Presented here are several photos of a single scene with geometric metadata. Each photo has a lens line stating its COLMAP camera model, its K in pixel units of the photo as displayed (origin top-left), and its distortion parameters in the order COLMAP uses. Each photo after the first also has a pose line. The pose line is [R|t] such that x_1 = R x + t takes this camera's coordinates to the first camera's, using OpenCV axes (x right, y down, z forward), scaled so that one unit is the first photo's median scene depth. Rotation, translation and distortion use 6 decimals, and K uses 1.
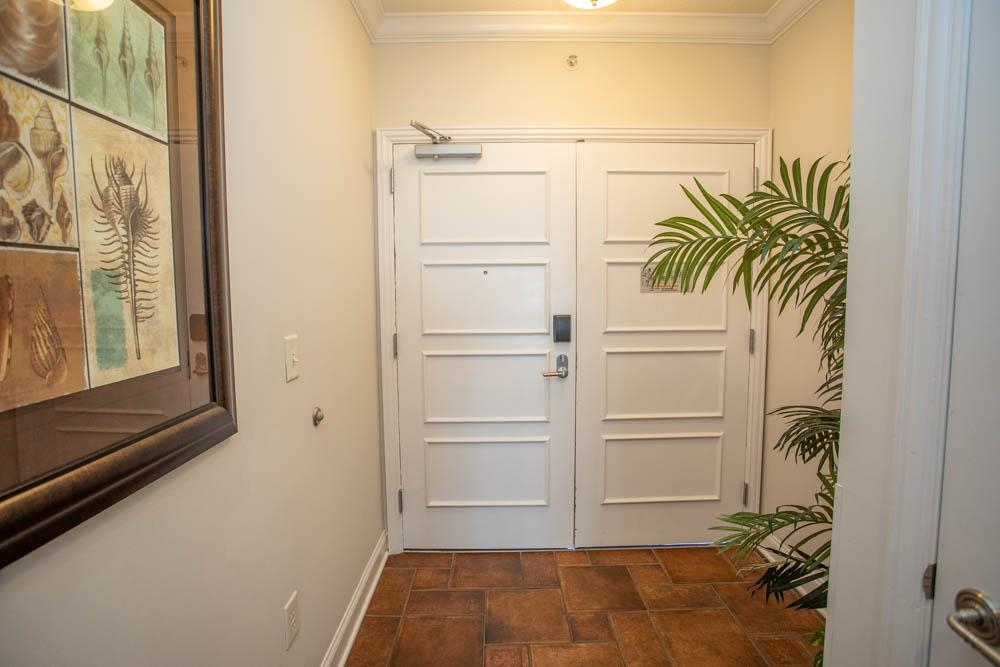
lens RADIAL K [[484.2, 0, 497.2], [0, 484.2, 328.2], [0, 0, 1]] dist [-0.079605, 0.034555]
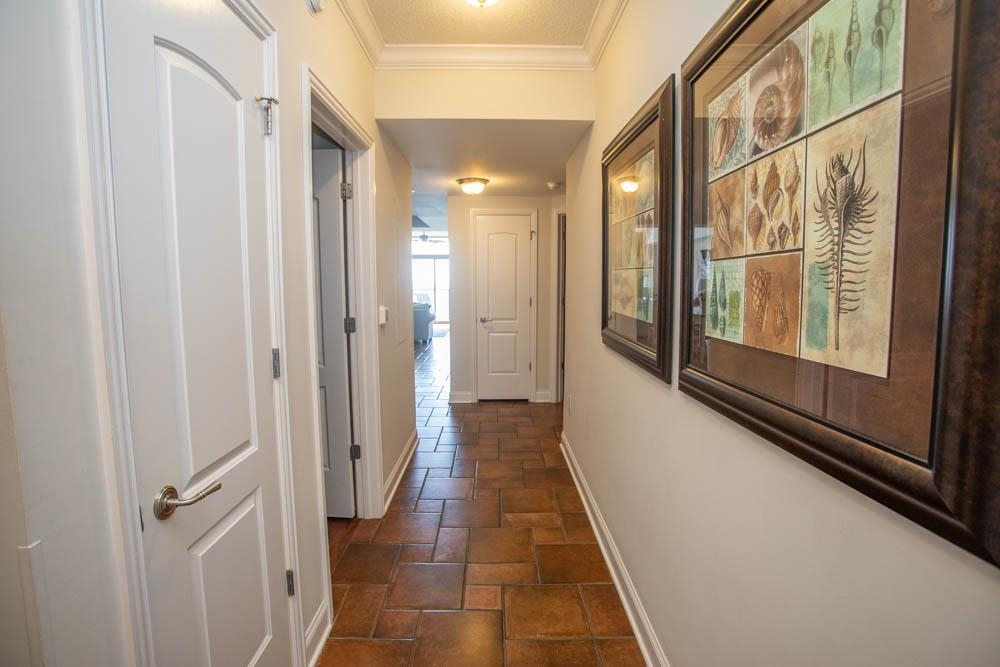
lens RADIAL K [[484.2, 0, 497.2], [0, 484.2, 328.2], [0, 0, 1]] dist [-0.079605, 0.034555]
pose [[-0.999917, 0.010991, -0.006674, -0.034015], [0.009646, 0.984361, 0.175897, -0.171037], [0.008503, 0.175818, -0.984386, 2.072643]]
